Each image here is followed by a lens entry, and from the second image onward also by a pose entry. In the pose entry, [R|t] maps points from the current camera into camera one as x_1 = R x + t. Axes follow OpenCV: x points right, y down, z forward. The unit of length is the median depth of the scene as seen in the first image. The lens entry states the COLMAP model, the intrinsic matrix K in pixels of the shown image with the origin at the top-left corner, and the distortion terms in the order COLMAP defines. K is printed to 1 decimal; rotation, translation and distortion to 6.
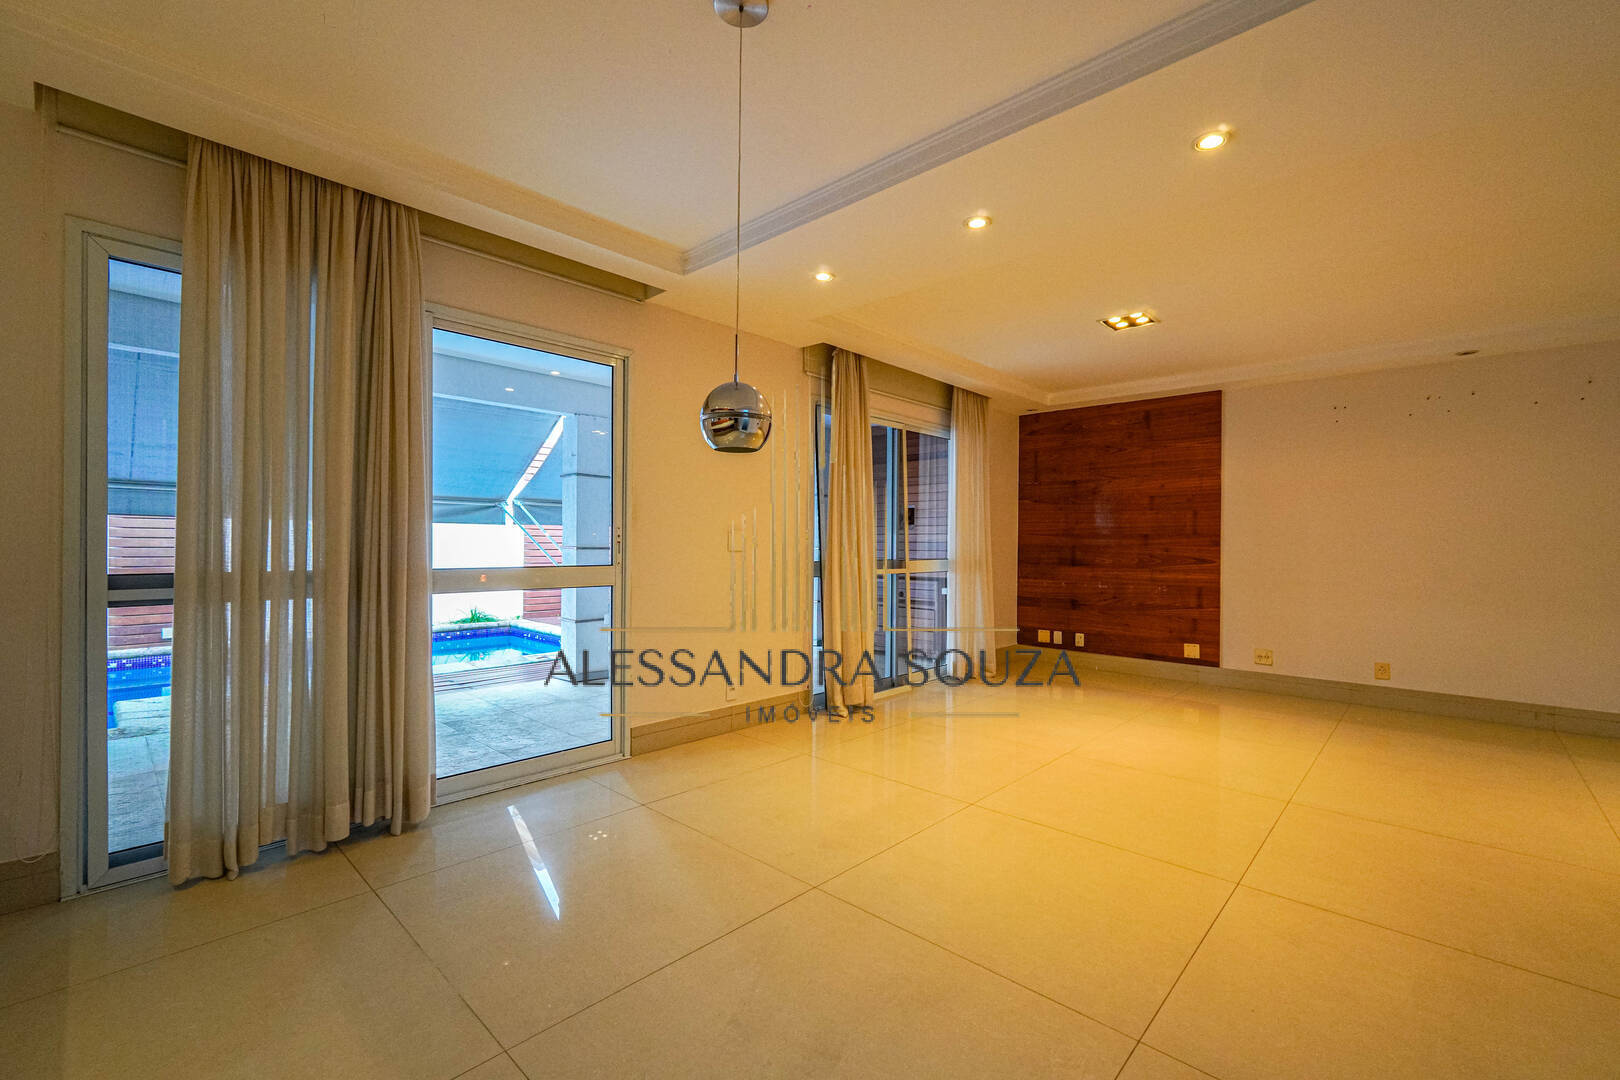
lens RADIAL K [[684.2, 0, 812.3], [0, 684.2, 541.9], [0, 0, 1]] dist [-0.004162, 0.002149]
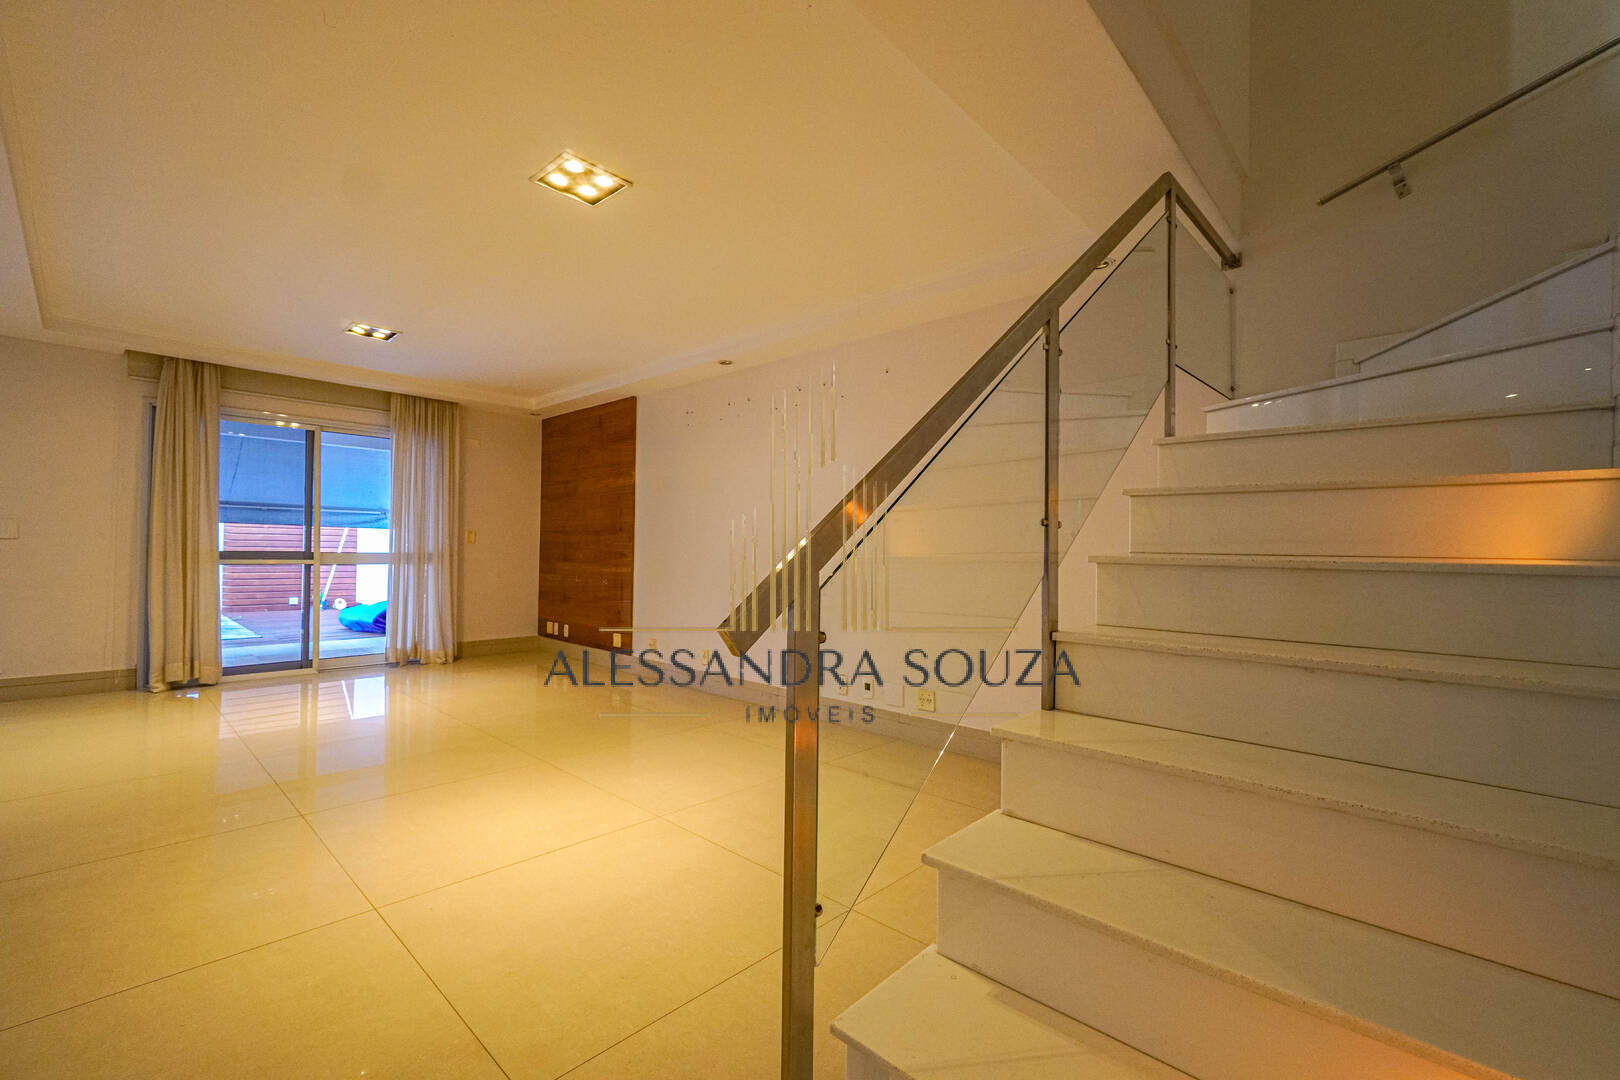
lens RADIAL K [[684.2, 0, 805.6], [0, 684.2, 539.7], [0, 0, 1]] dist [-0.004162, 0.002149]
pose [[0.999946, 0.007891, -0.006742, 0.822073], [-0.007993, 0.999854, -0.015105, 0.016216], [0.006621, 0.015158, 0.999863, -0.062454]]
